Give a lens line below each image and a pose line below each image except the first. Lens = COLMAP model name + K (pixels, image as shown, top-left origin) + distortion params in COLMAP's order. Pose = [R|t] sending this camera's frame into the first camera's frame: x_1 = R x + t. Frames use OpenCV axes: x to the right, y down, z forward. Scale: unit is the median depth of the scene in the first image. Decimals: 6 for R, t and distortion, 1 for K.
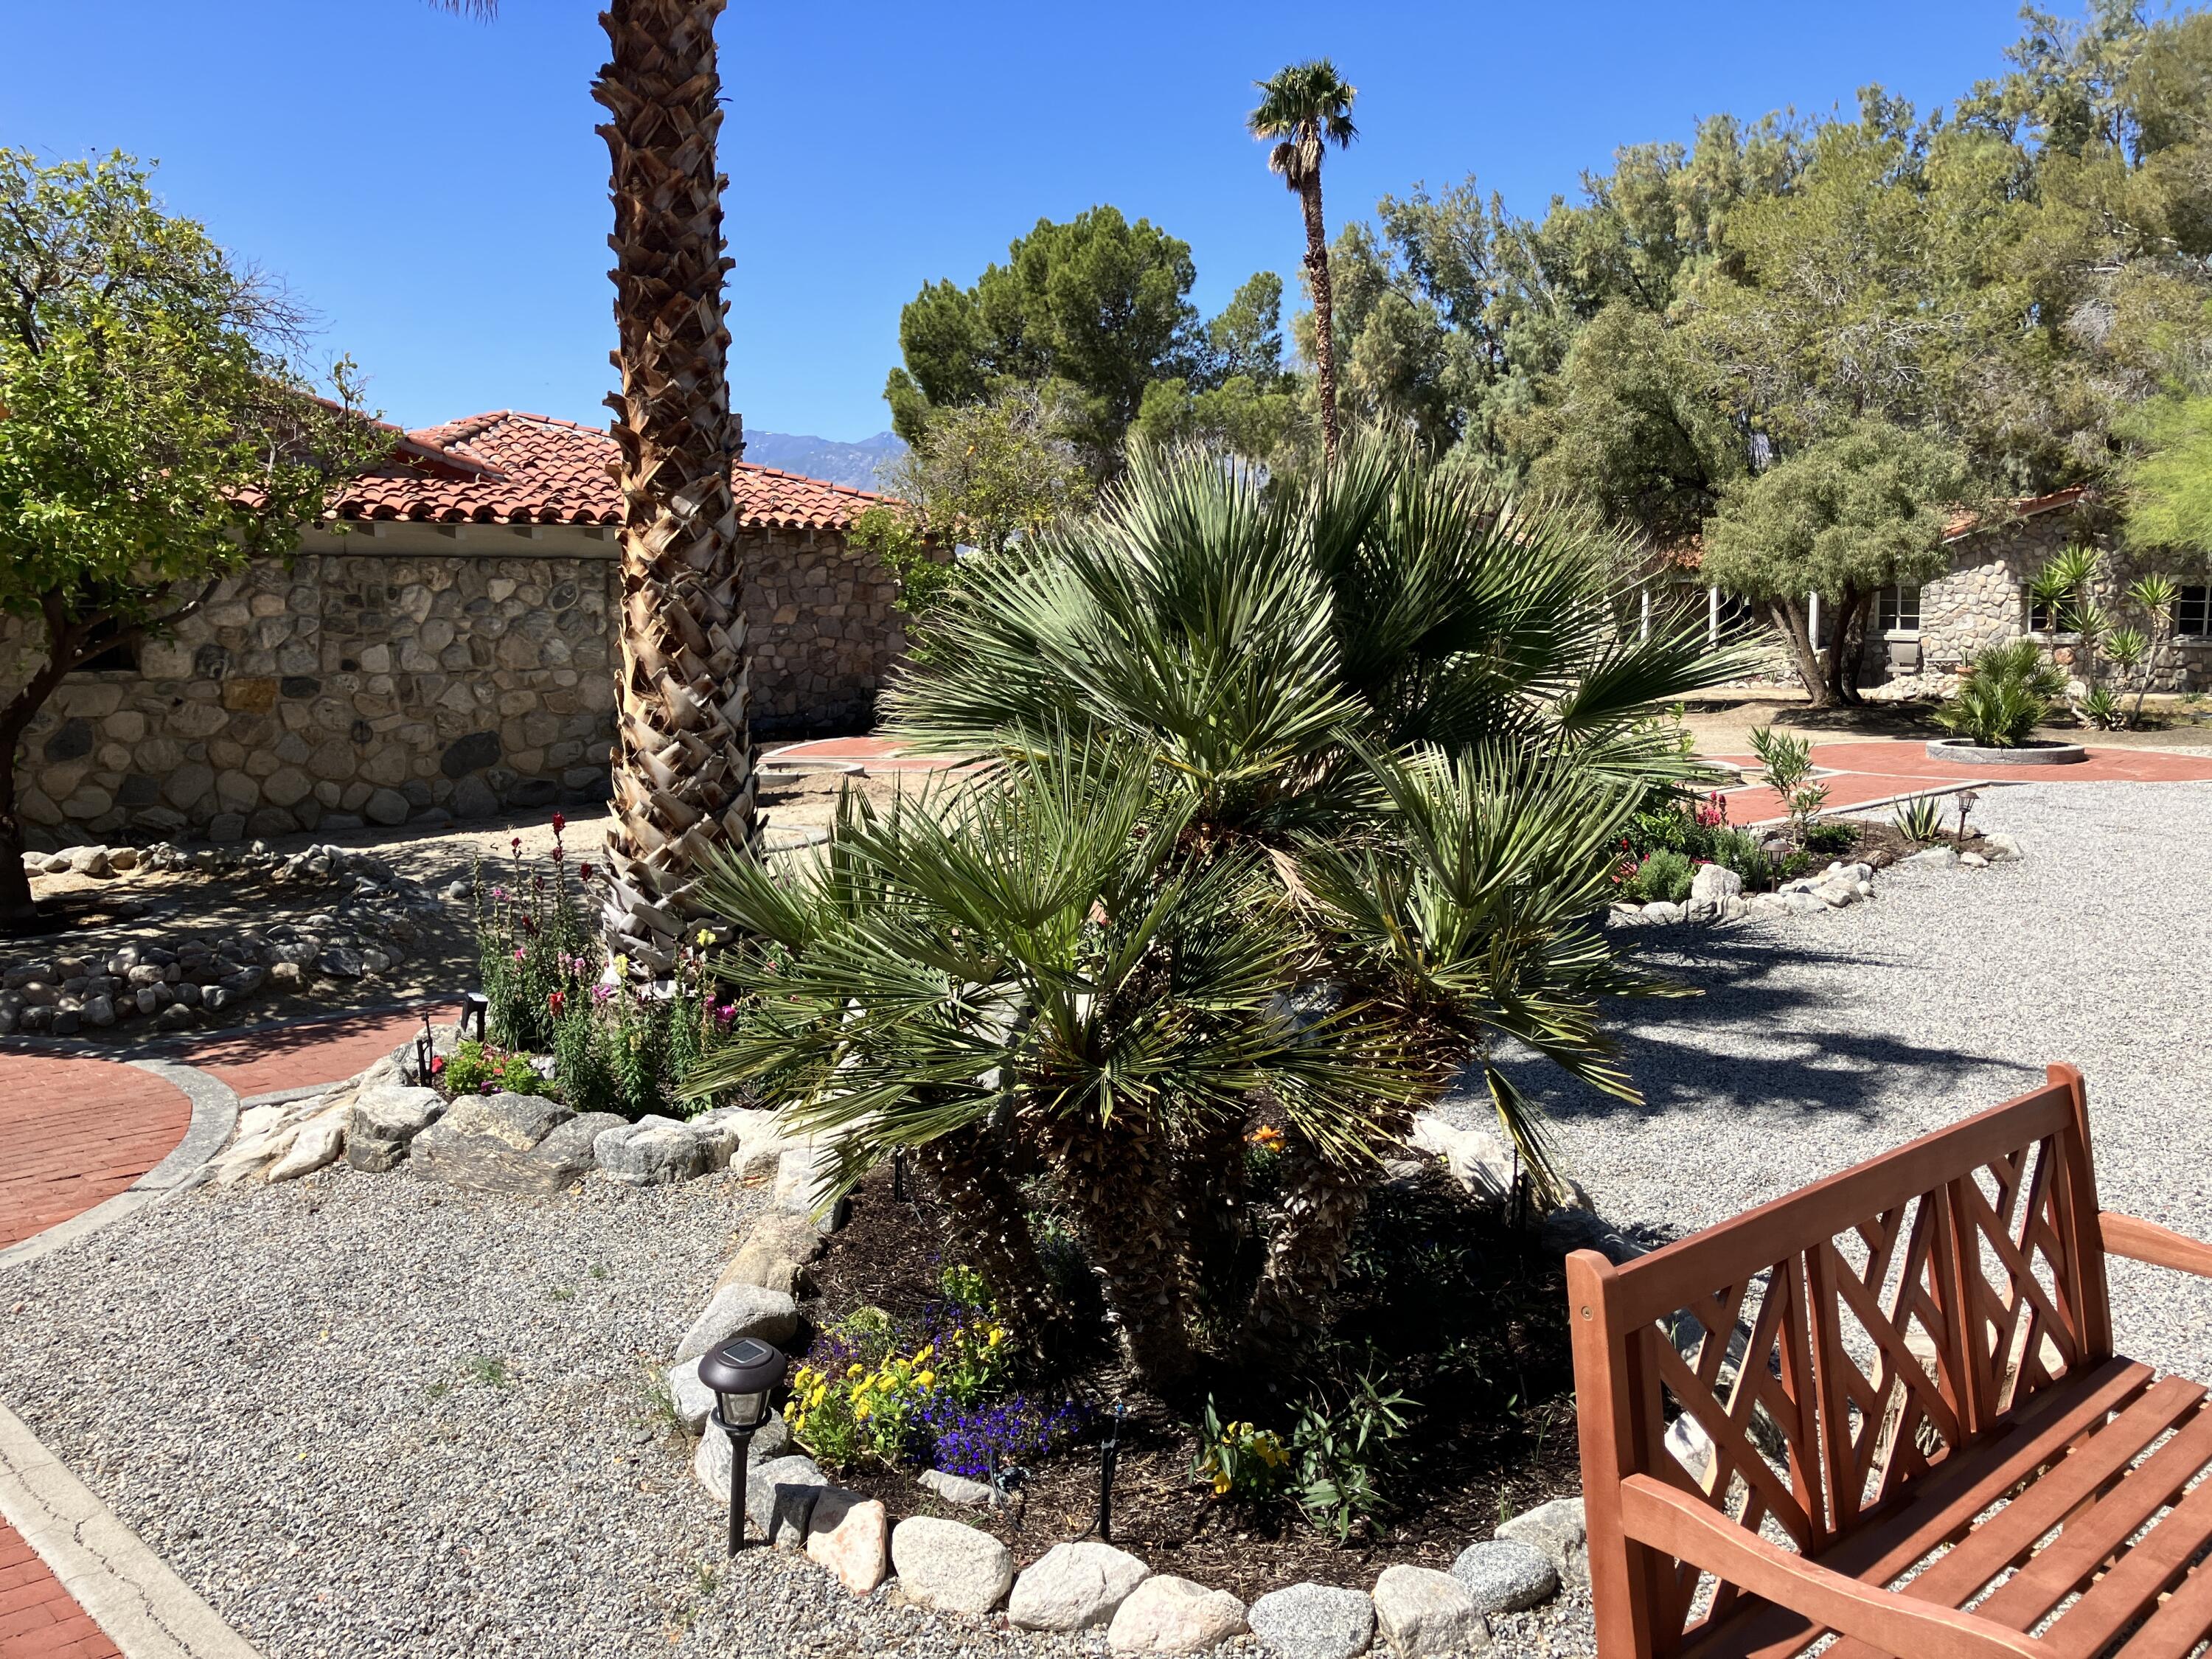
lens RADIAL K [[1787.9, 0, 1110.1], [0, 1787.9, 816.0], [0, 0, 1]] dist [-0.011468, -0.000529]
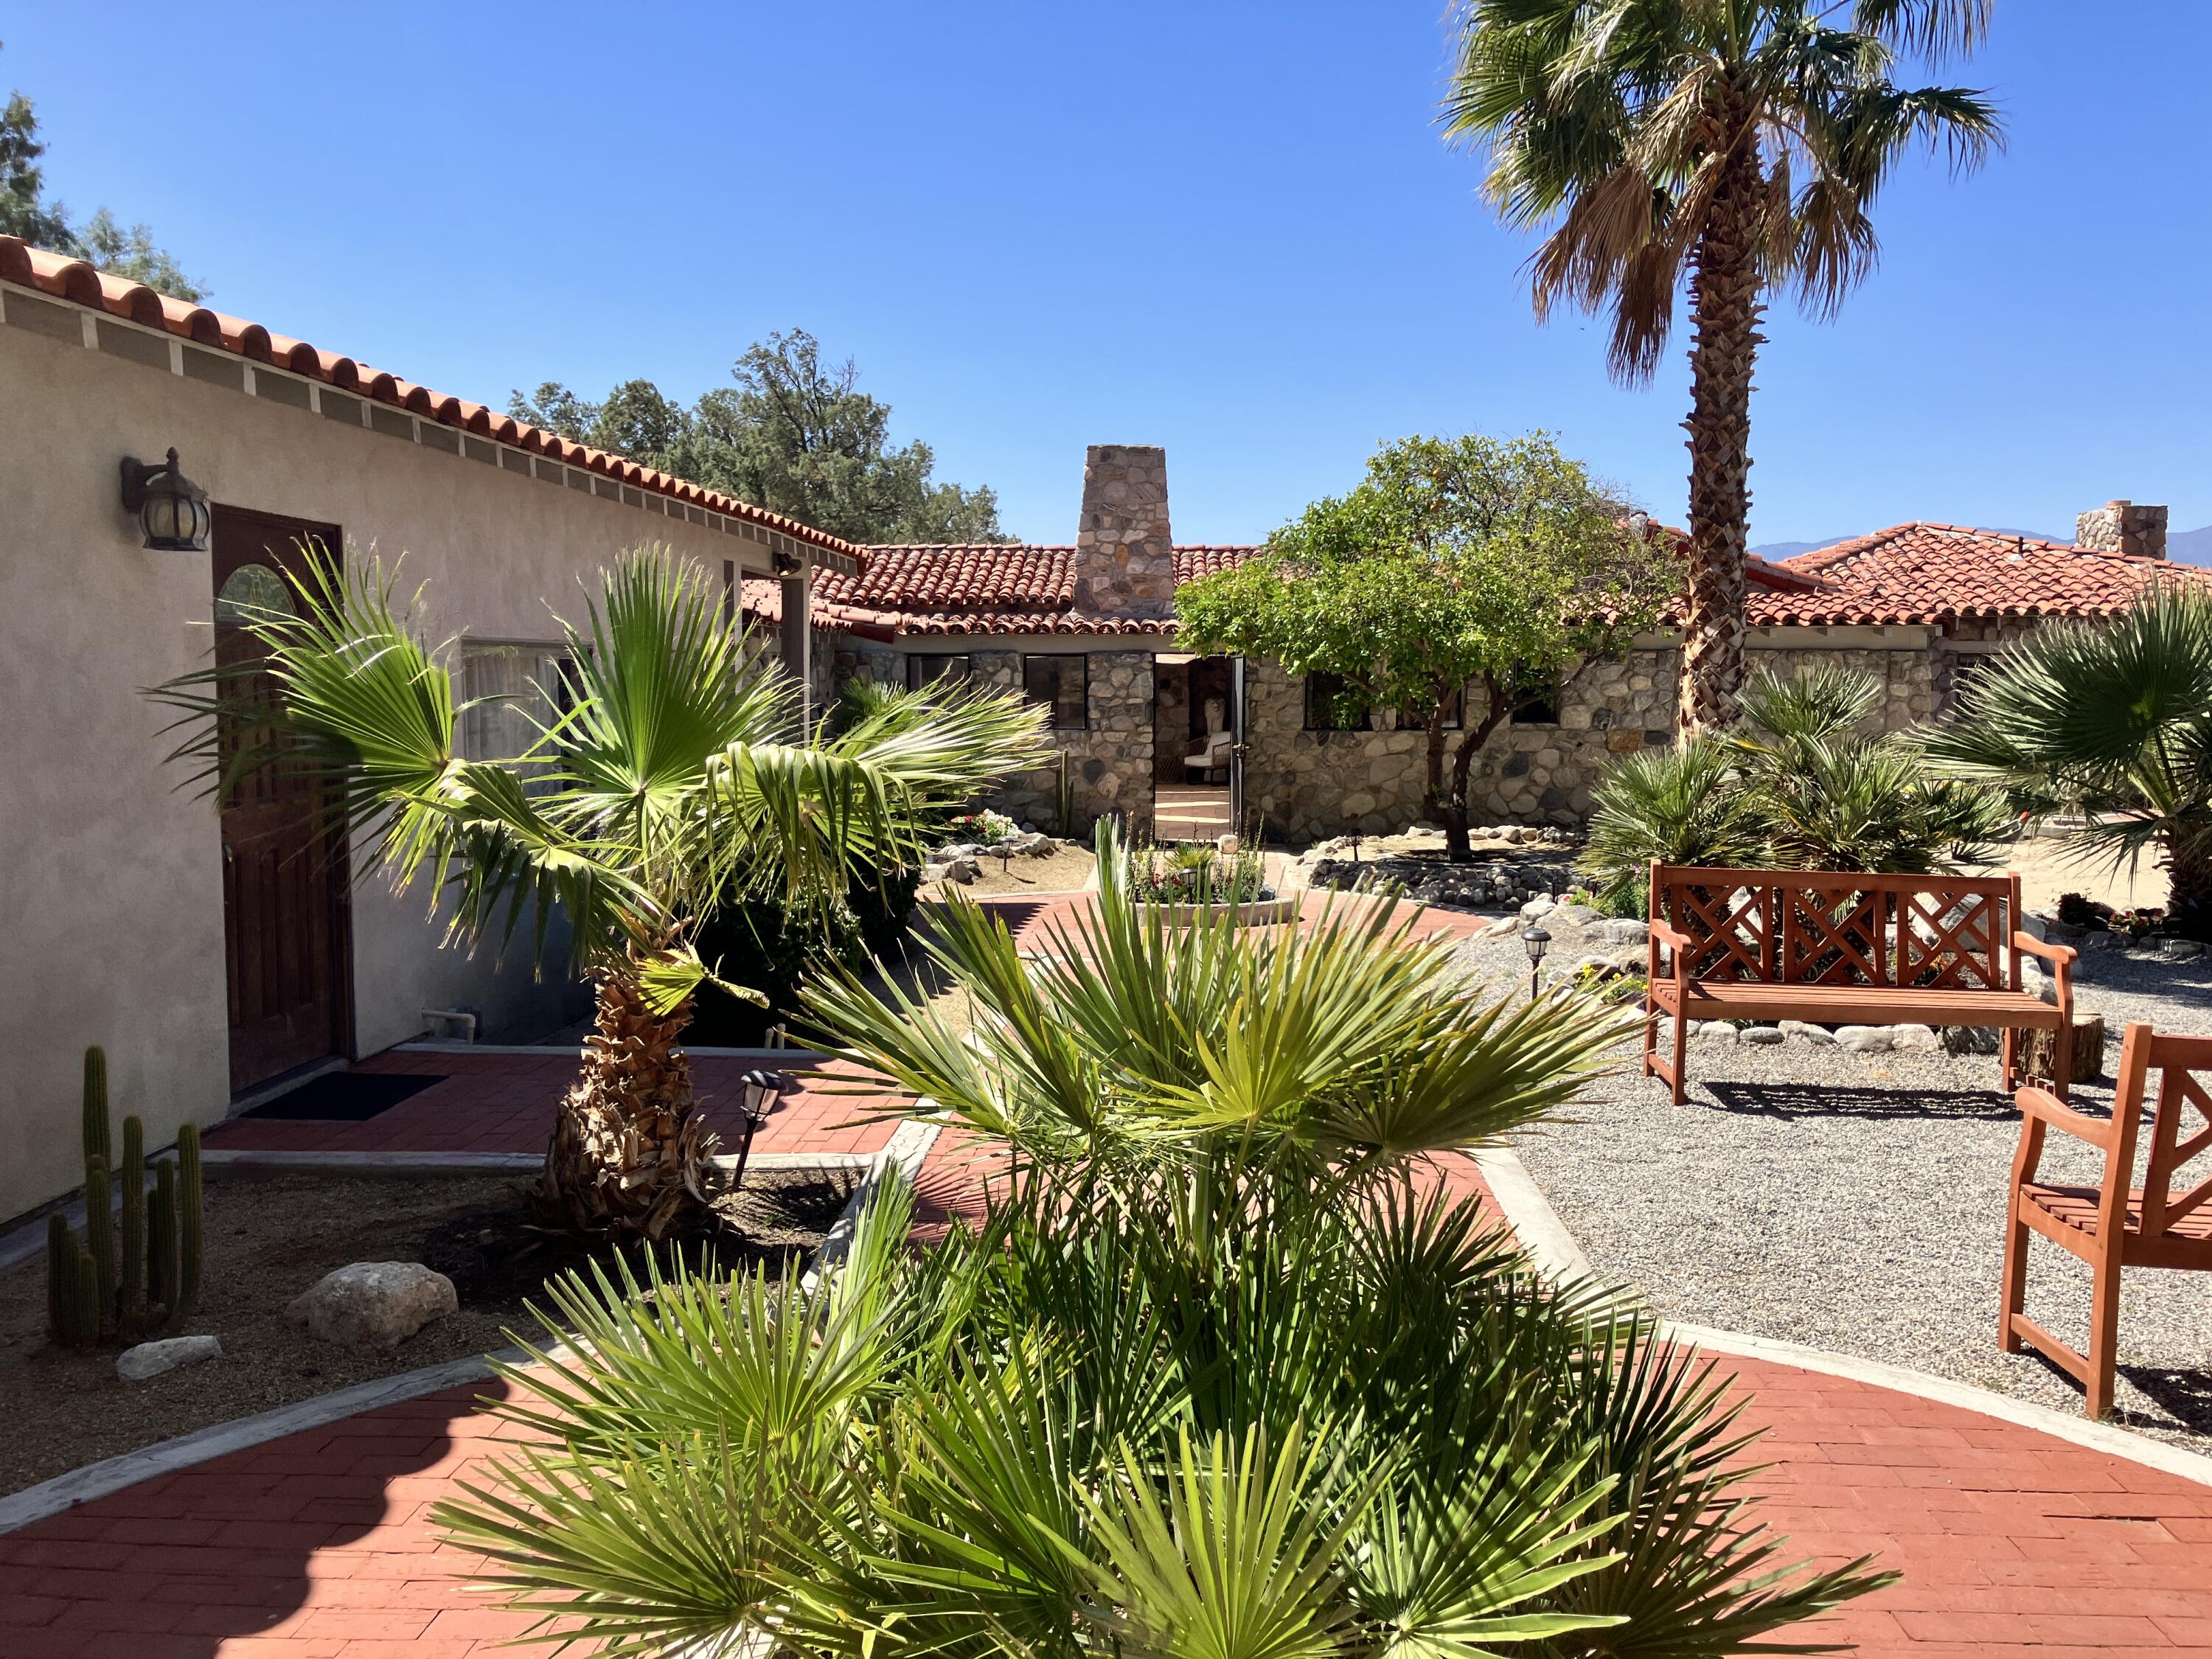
lens RADIAL K [[1787.9, 0, 1107.9], [0, 1787.9, 828.7], [0, 0, 1]] dist [-0.011468, -0.000529]
pose [[0.677021, 0.061223, -0.733413, 0.474656], [-0.088926, 0.996038, 0.001057, 0.061204], [0.730572, 0.064504, 0.679782, -0.497227]]
